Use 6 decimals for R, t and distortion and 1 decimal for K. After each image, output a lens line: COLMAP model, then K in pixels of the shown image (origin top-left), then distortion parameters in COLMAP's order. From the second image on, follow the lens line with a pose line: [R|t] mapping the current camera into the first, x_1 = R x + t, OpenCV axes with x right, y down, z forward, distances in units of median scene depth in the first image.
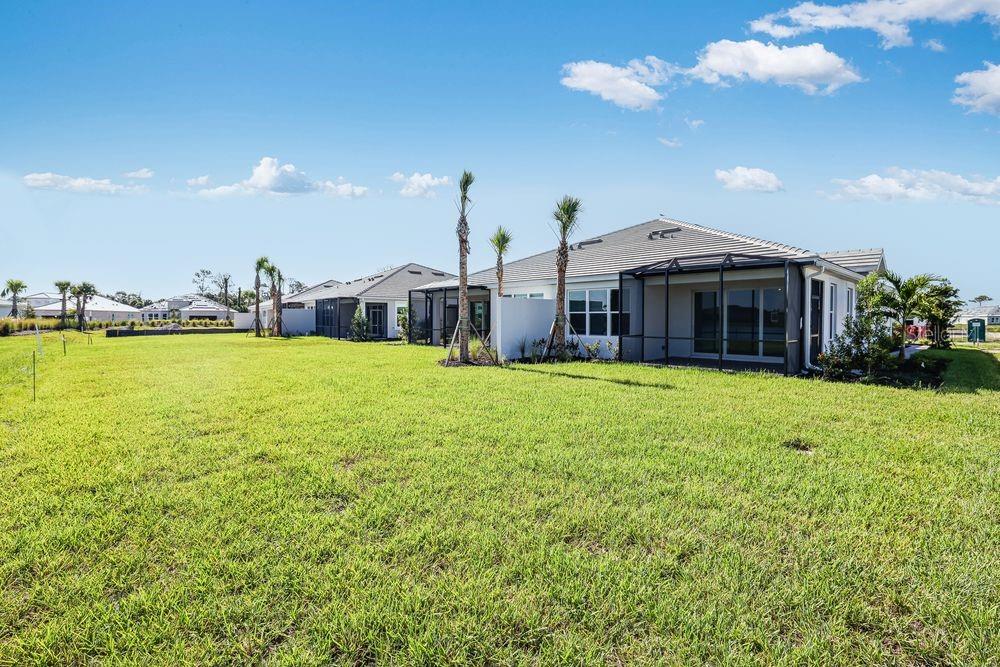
lens RADIAL K [[458.9, 0, 503.7], [0, 458.9, 317.3], [0, 0, 1]] dist [-0.027197, 0.000411]
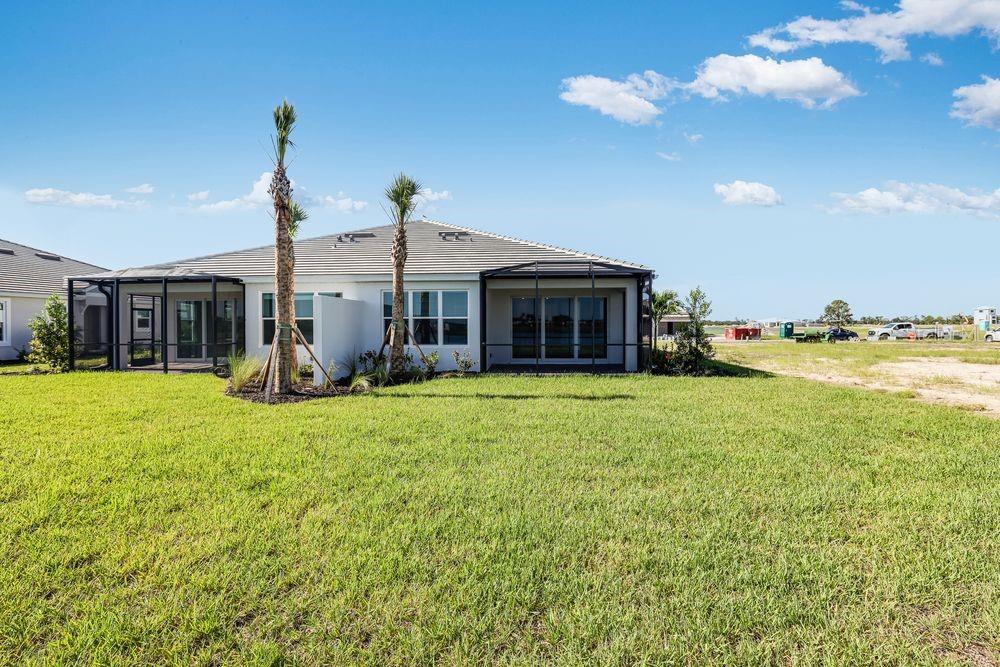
lens RADIAL K [[458.9, 0, 503.7], [0, 458.9, 317.3], [0, 0, 1]] dist [-0.027197, 0.000411]
pose [[0.718604, 0.007011, 0.695384, -0.306044], [0.004995, 0.999871, -0.015242, 0.002423], [-0.695402, 0.014427, 0.718476, 0.314385]]
